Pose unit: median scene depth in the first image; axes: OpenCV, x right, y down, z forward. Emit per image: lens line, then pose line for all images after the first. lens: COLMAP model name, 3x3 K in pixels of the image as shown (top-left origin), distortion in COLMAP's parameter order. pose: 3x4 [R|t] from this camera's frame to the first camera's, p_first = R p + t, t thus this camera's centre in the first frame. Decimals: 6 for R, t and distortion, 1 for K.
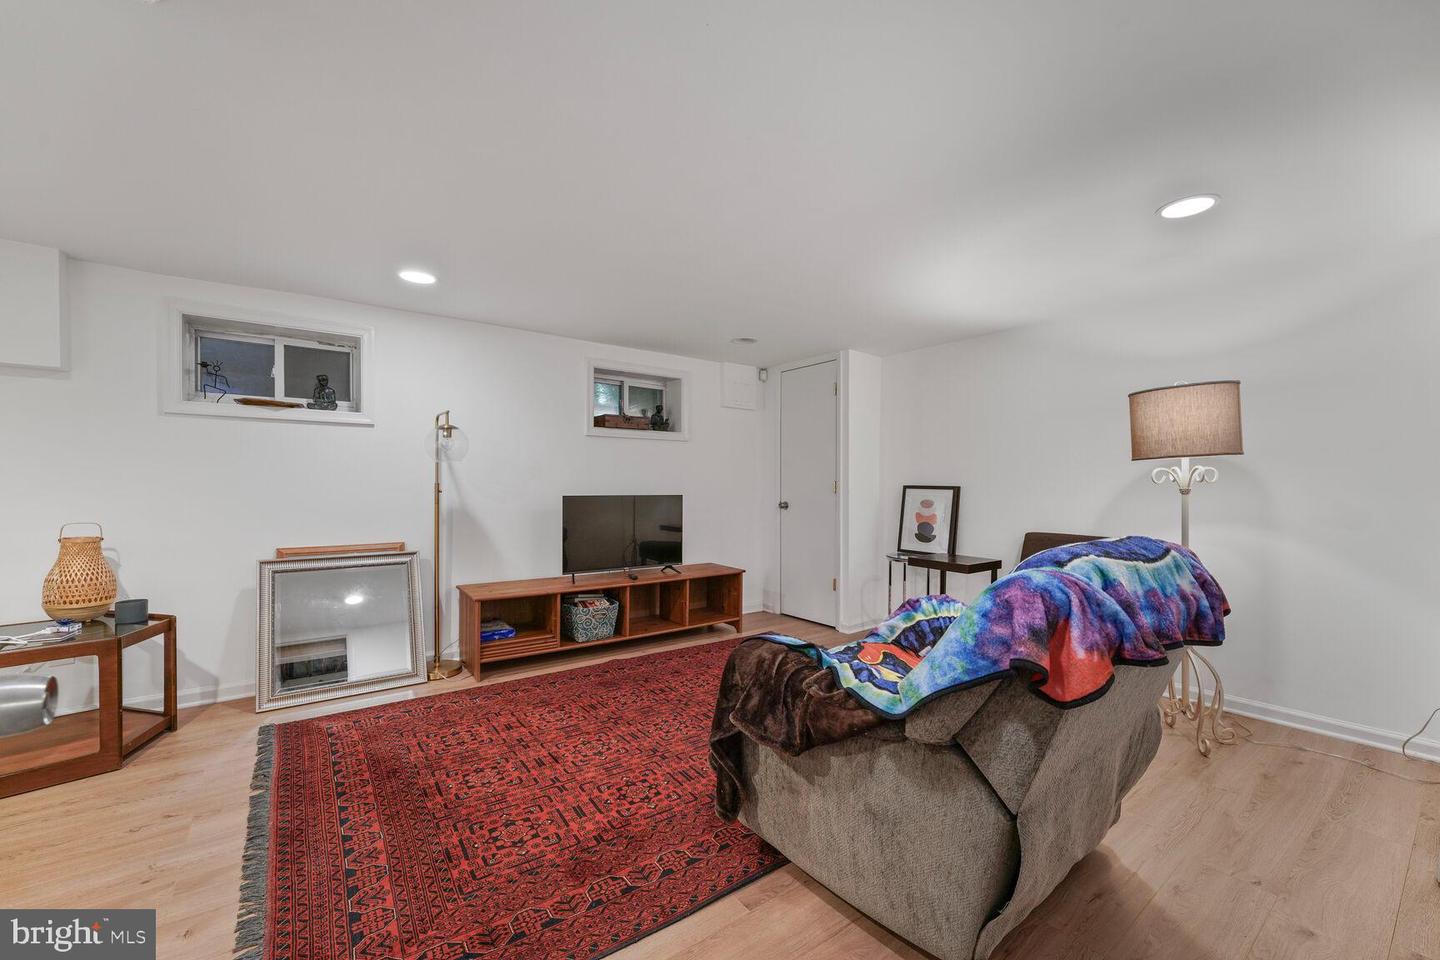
lens RADIAL K [[572.1, 0, 717.0], [0, 572.1, 475.8], [0, 0, 1]] dist [-0.003101, -0.000328]
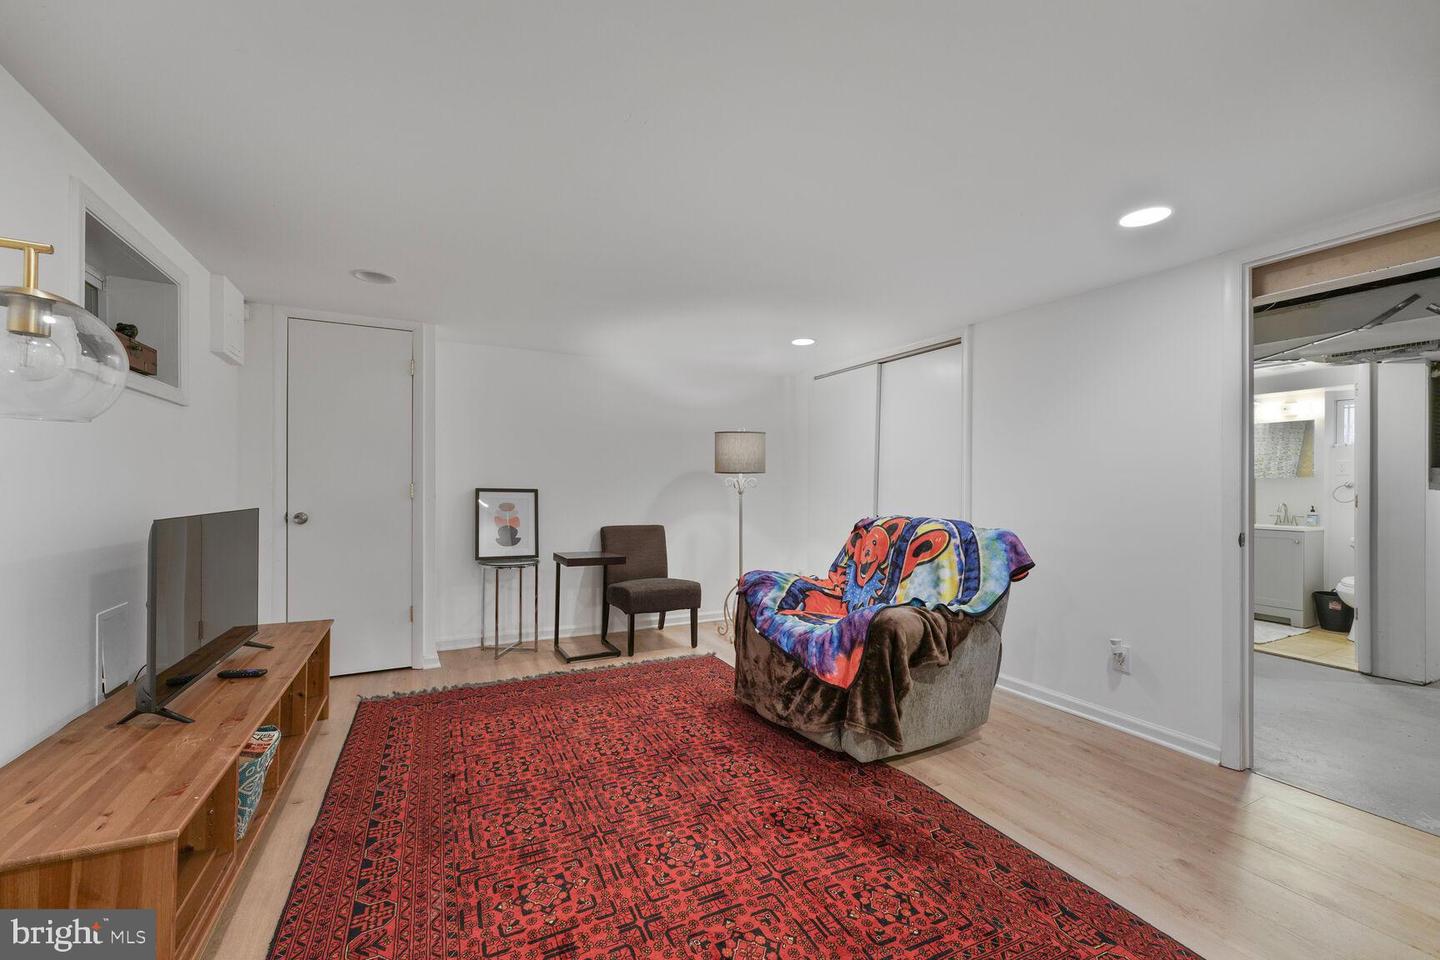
lens RADIAL K [[572.1, 0, 717.0], [0, 572.1, 475.8], [0, 0, 1]] dist [-0.003101, -0.000328]
pose [[0.174688, 0.016643, 0.984483, -0.790572], [-0.020253, 0.999706, -0.013307, 0.001858], [-0.984416, -0.017614, 0.174974, 0.701231]]
